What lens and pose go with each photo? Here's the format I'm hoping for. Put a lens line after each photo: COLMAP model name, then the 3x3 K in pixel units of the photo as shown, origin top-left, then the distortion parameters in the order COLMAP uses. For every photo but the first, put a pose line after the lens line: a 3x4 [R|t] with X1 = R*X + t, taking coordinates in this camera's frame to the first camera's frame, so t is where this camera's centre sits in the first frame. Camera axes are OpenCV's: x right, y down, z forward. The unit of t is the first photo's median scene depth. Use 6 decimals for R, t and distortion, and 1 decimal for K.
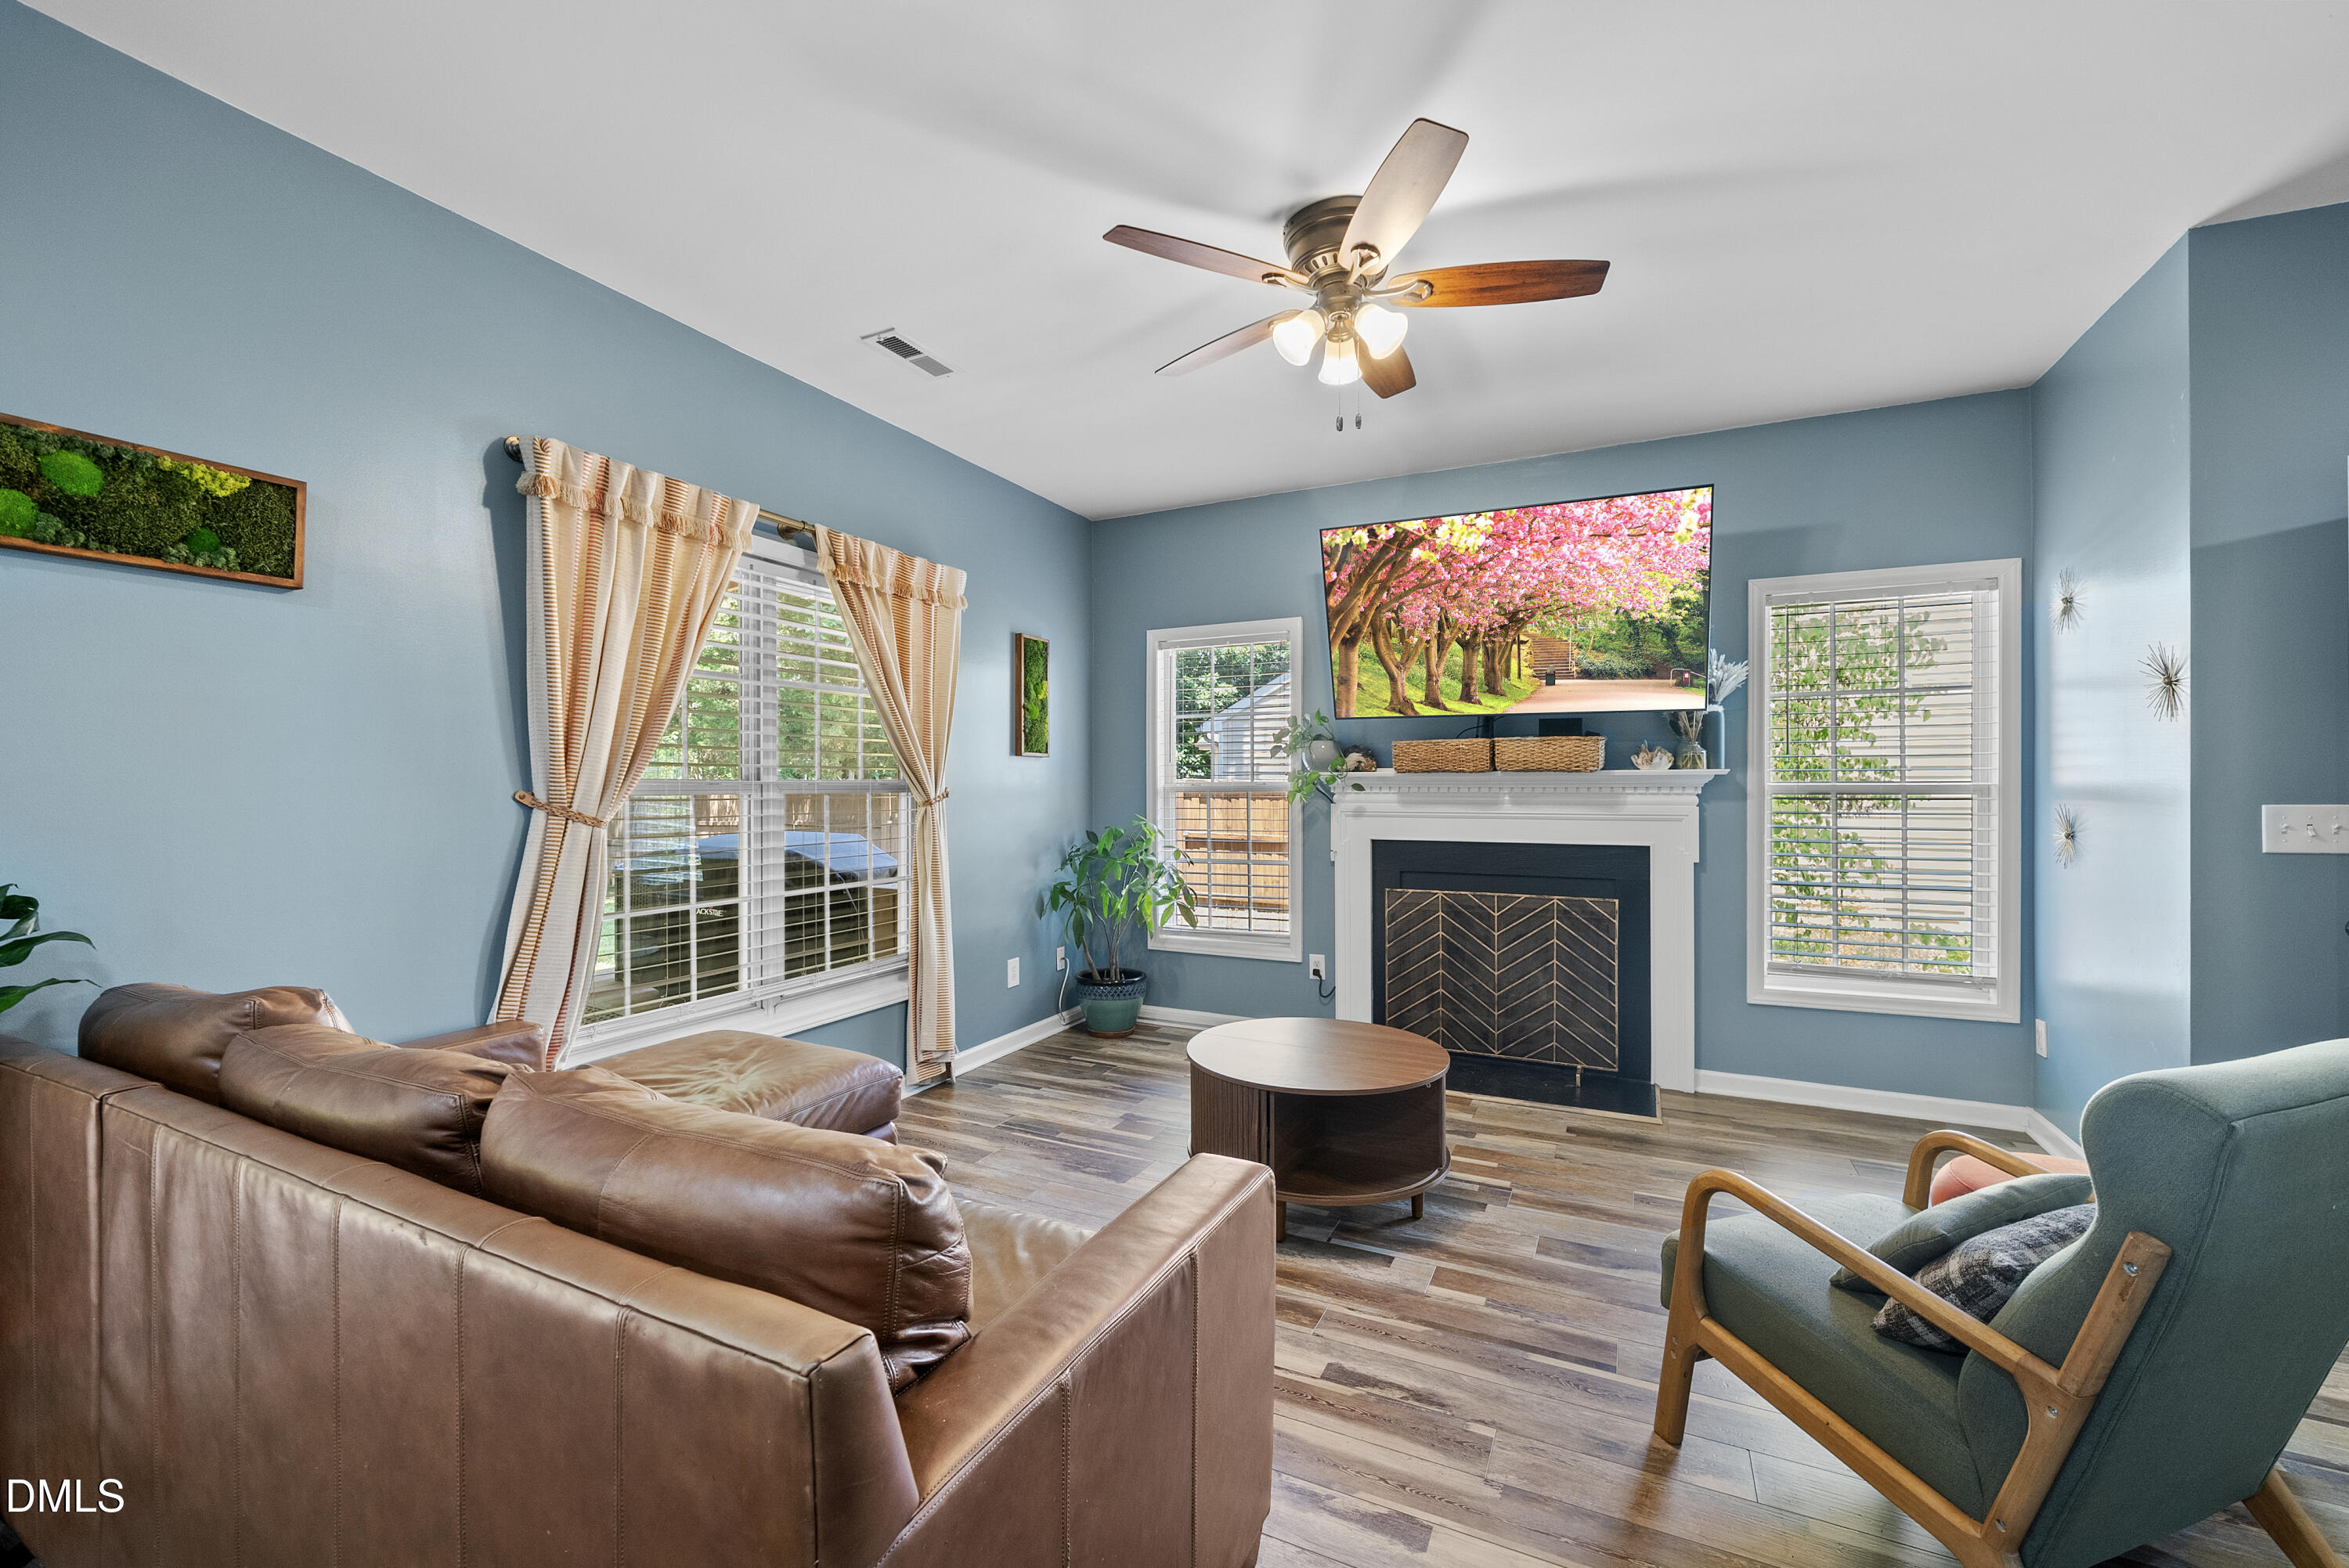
lens RADIAL K [[945.4, 0, 1175.7], [0, 945.4, 778.0], [0, 0, 1]] dist [-0.001834, -0.000098]
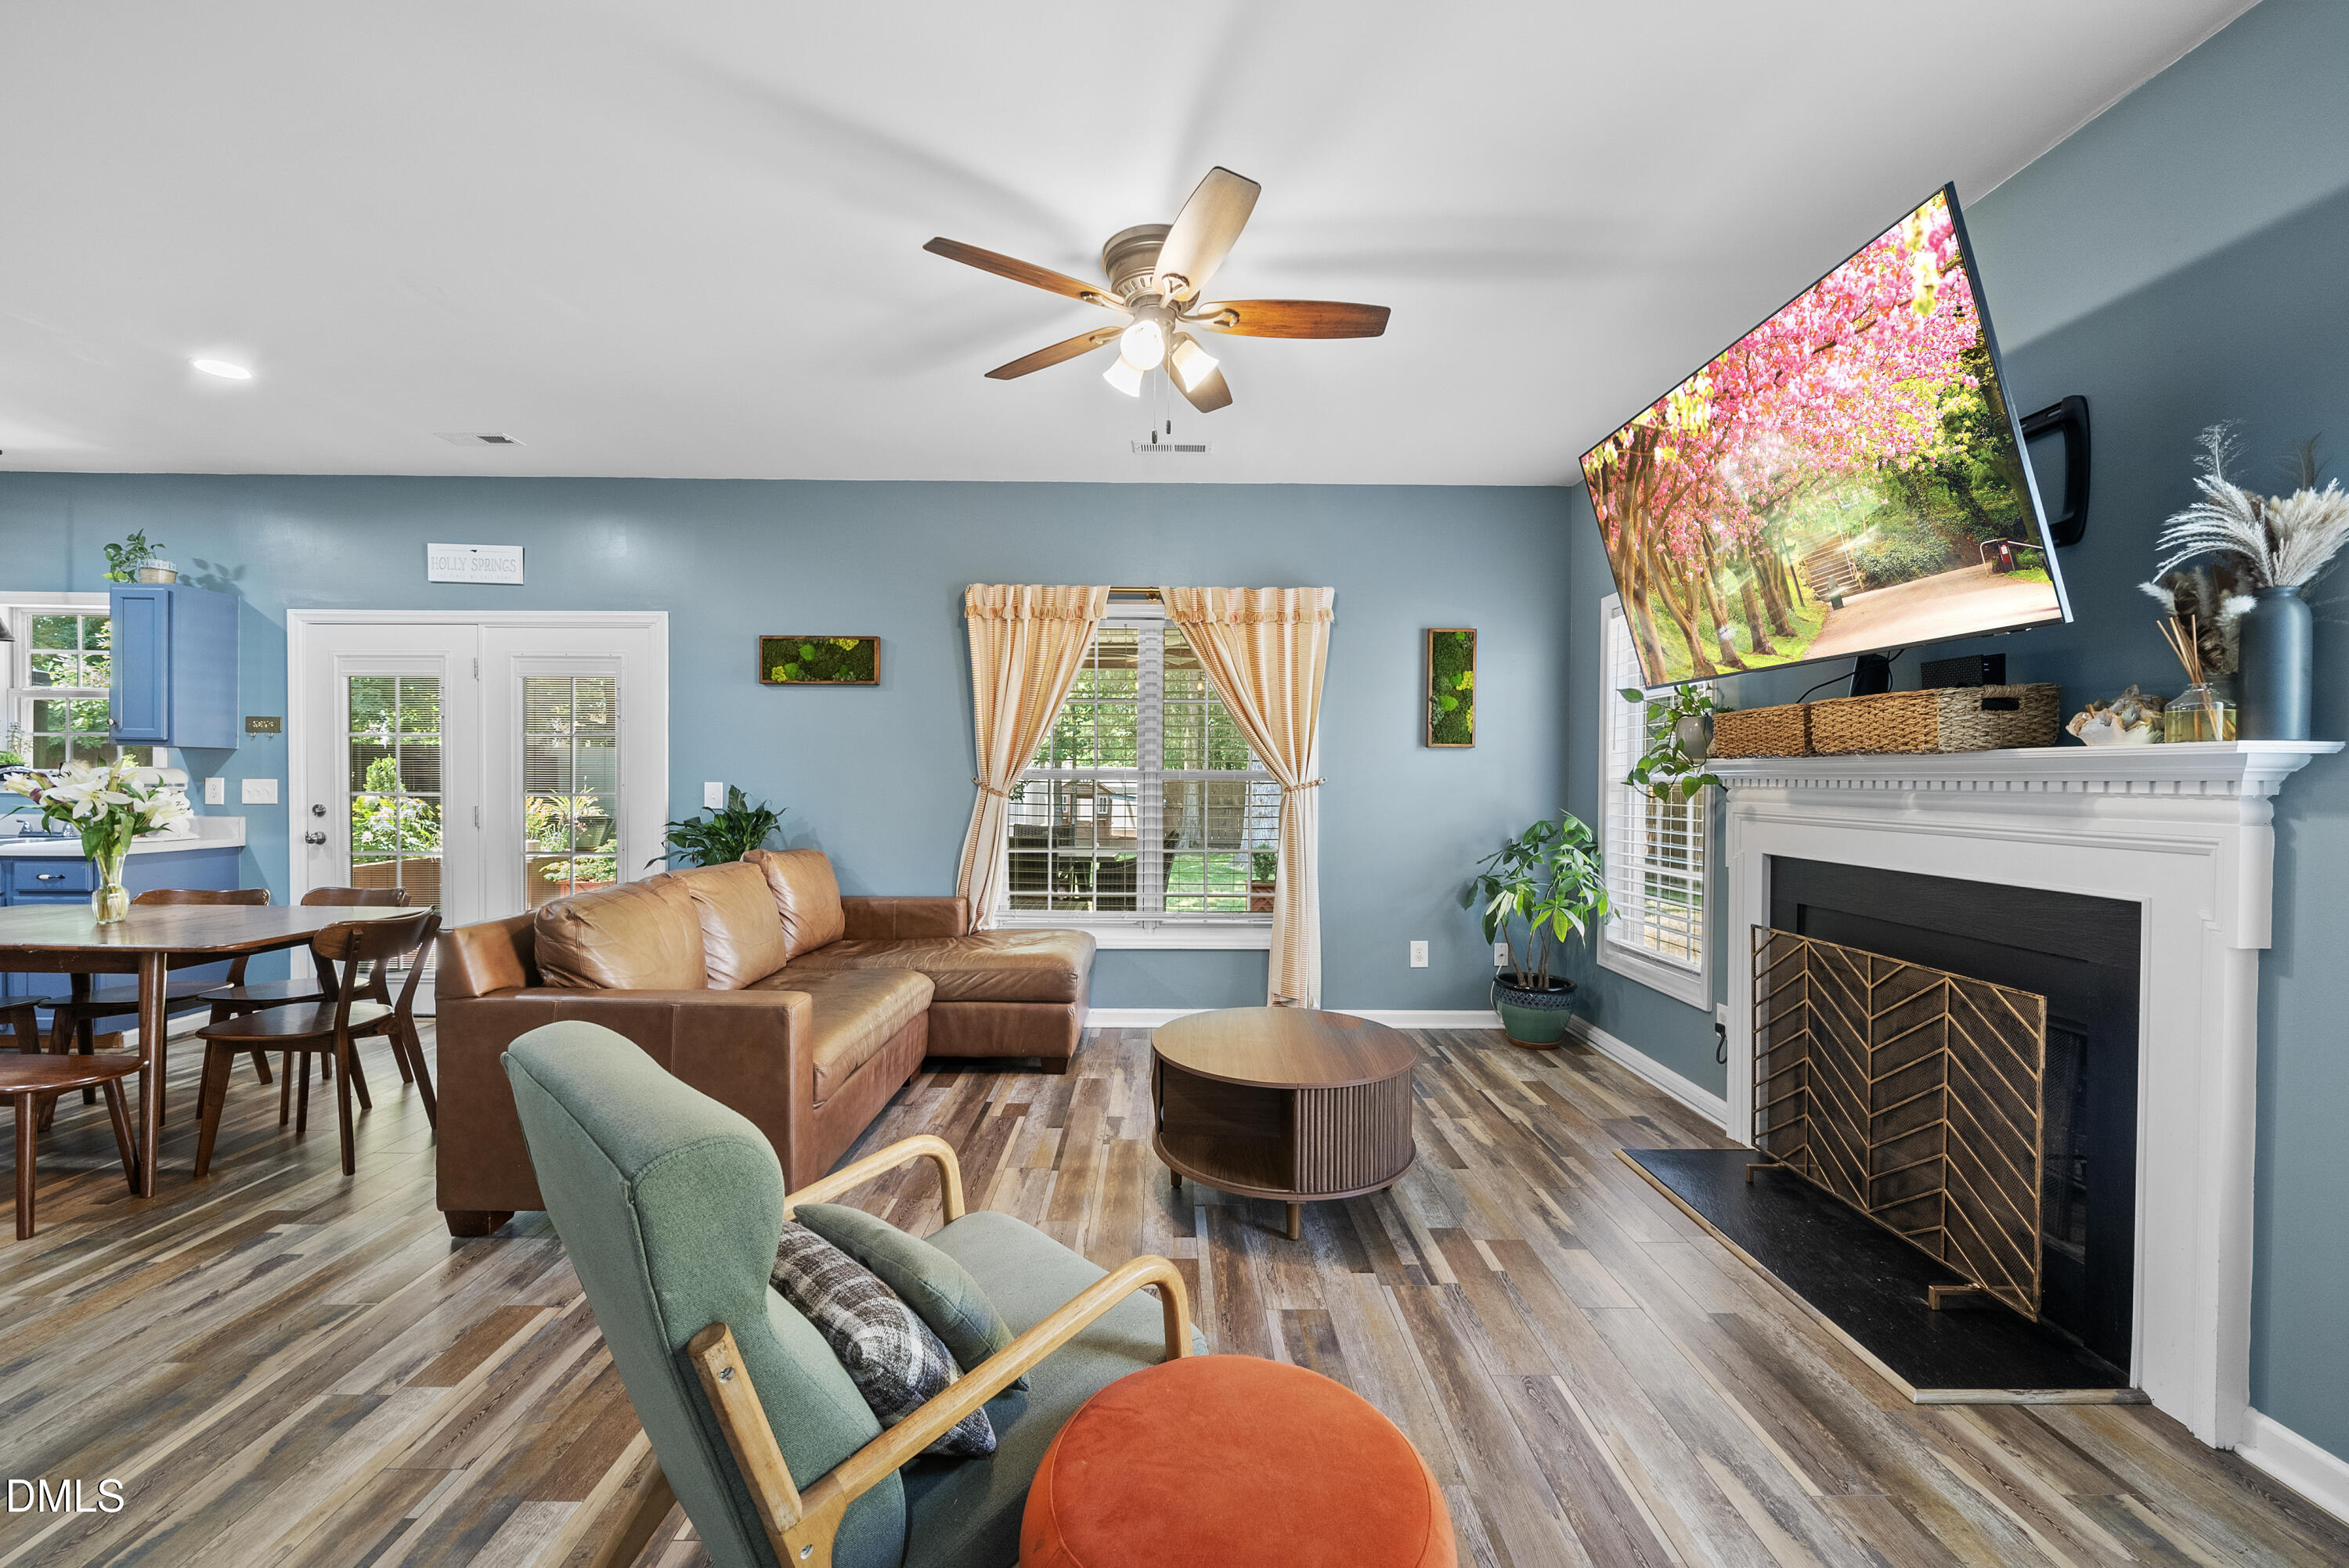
lens RADIAL K [[908.4, 0, 1164.5], [0, 908.4, 788.7], [0, 0, 1]] dist [-0.006422, 0.000782]
pose [[0.447563, 0.015062, -0.894126, 0.696540], [0.001450, 0.999845, 0.017569, 0.004713], [0.894251, -0.009160, 0.447471, 0.346365]]
